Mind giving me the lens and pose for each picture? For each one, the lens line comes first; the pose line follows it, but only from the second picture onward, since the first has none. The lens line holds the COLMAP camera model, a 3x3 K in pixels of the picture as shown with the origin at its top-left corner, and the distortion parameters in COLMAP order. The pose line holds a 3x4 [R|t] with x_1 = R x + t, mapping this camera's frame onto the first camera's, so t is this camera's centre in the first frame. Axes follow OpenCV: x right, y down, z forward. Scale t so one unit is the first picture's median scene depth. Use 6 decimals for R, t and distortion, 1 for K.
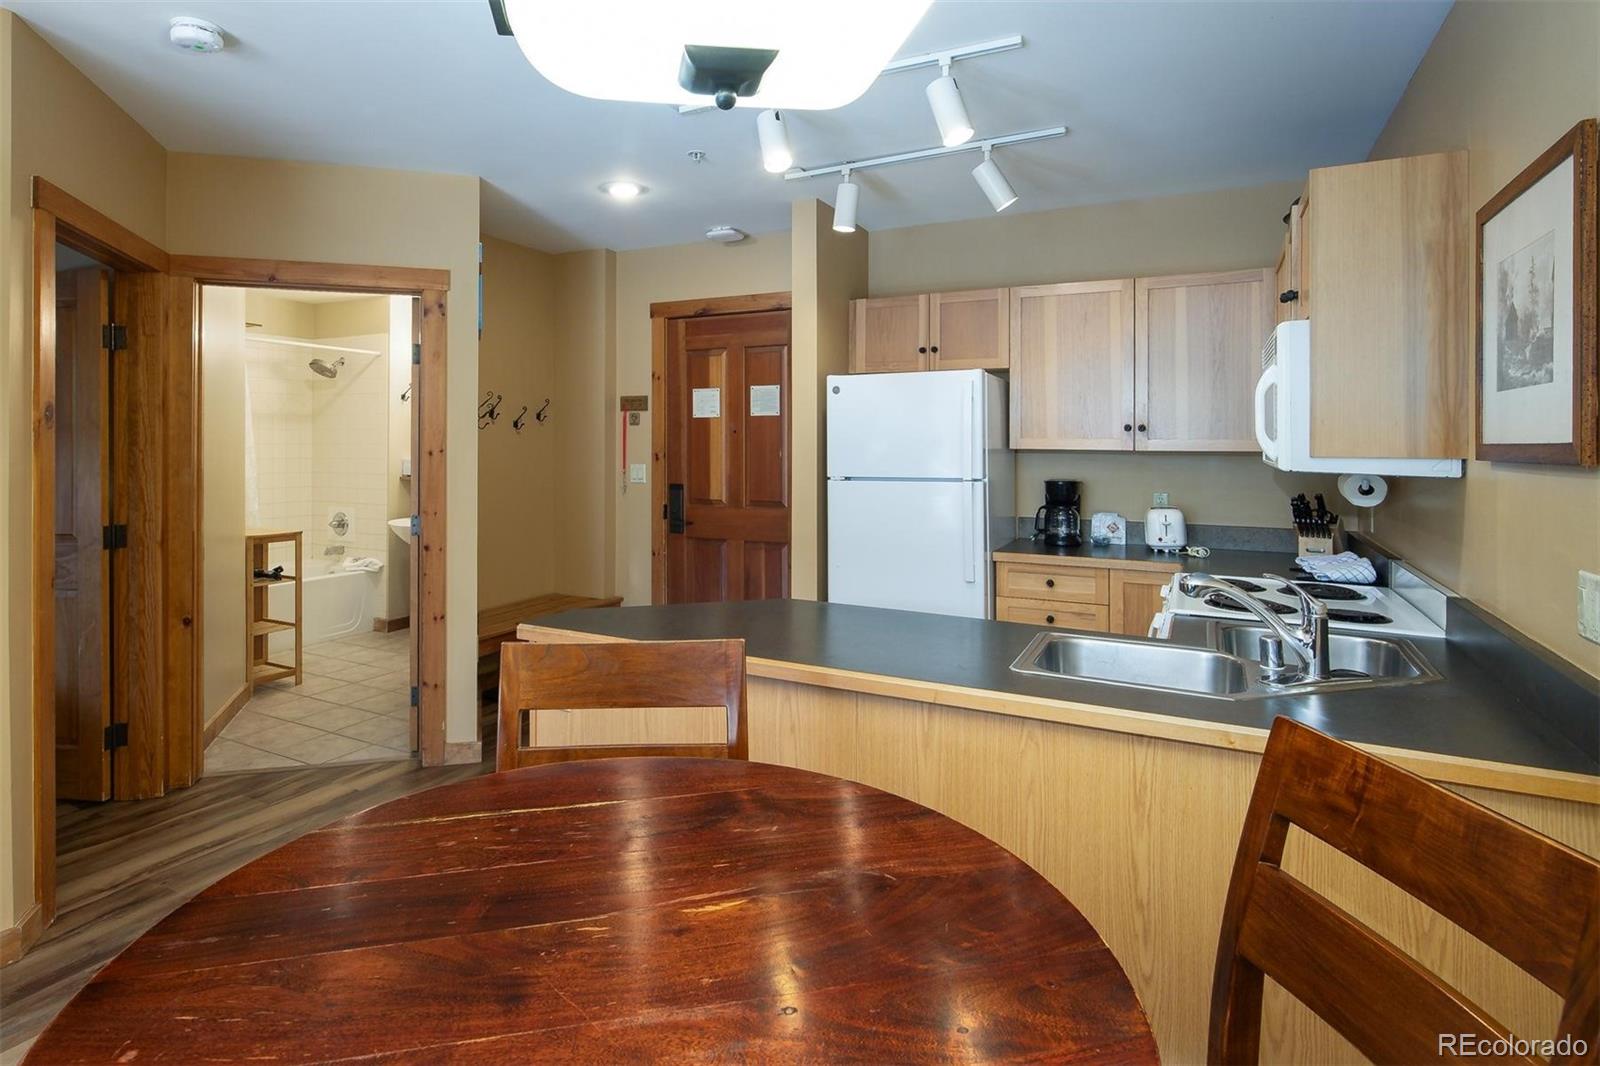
lens RADIAL K [[842.0, 0, 741.2], [0, 842.0, 446.4], [0, 0, 1]] dist [0.002060, 0.000742]
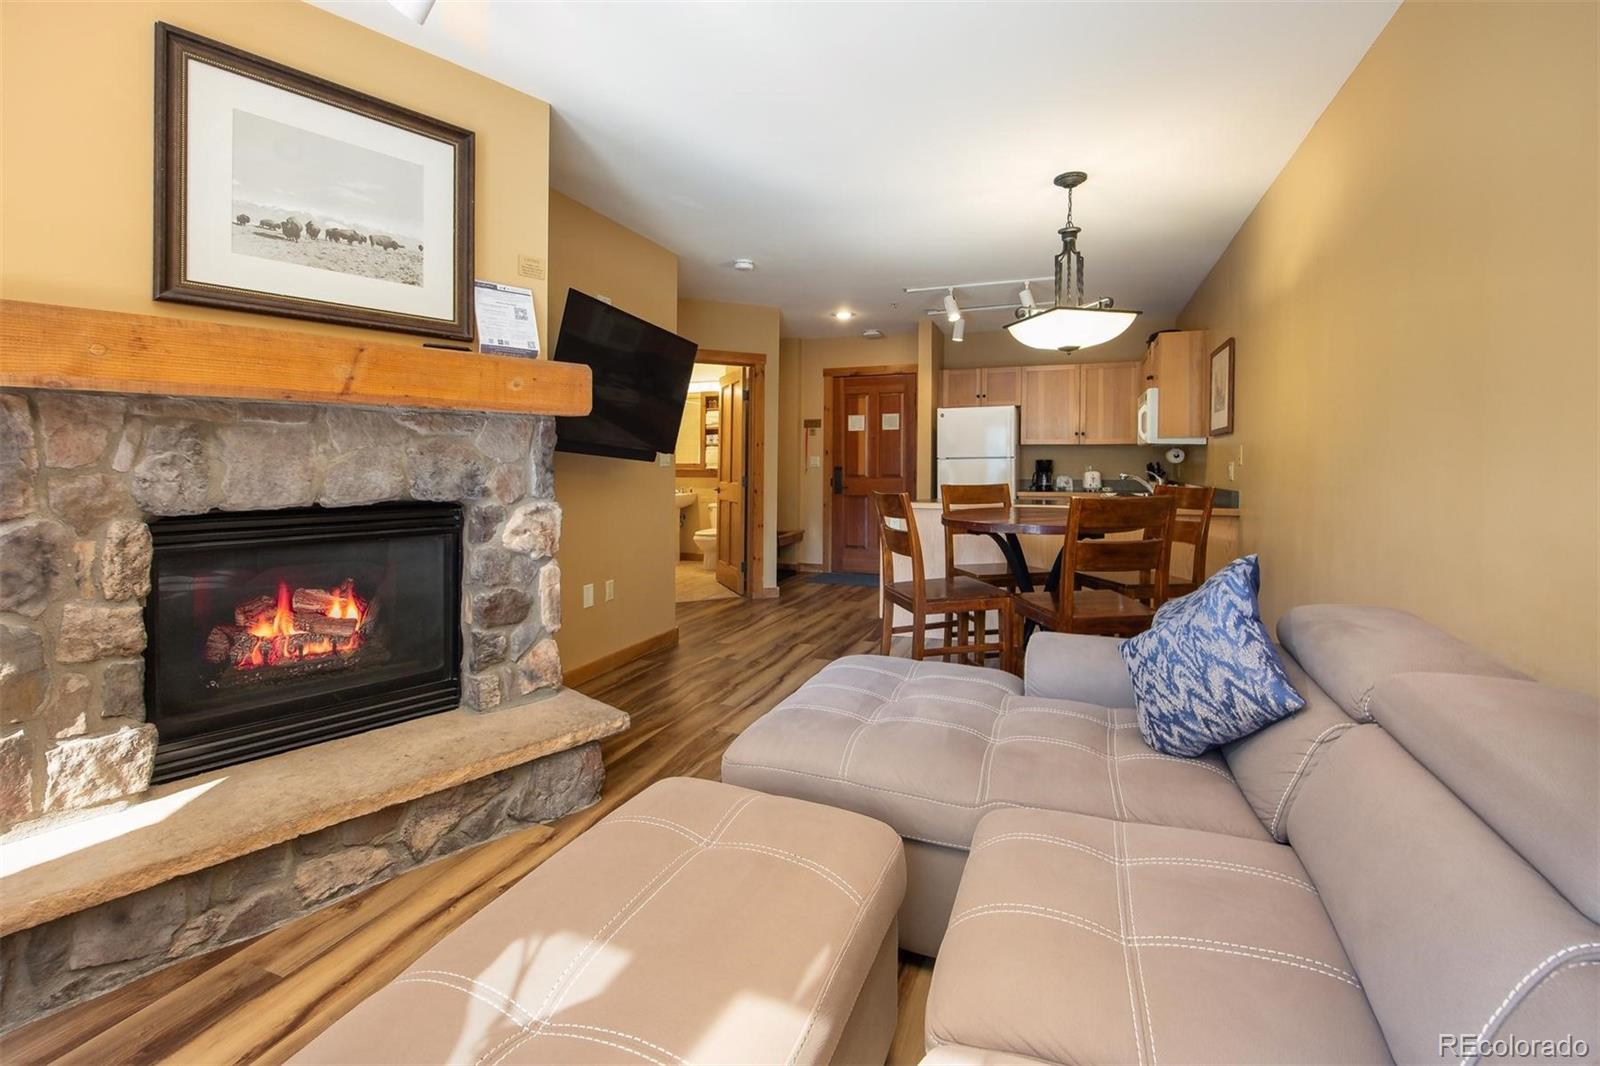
lens RADIAL K [[701.8, 0, 801.5], [0, 701.8, 495.4], [0, 0, 1]] dist [0.000699, 0.000037]
pose [[0.989625, -0.009197, 0.143378, -0.459060], [0.004436, 0.999429, 0.033494, 0.066935], [-0.143604, -0.032510, 0.989101, -0.629125]]
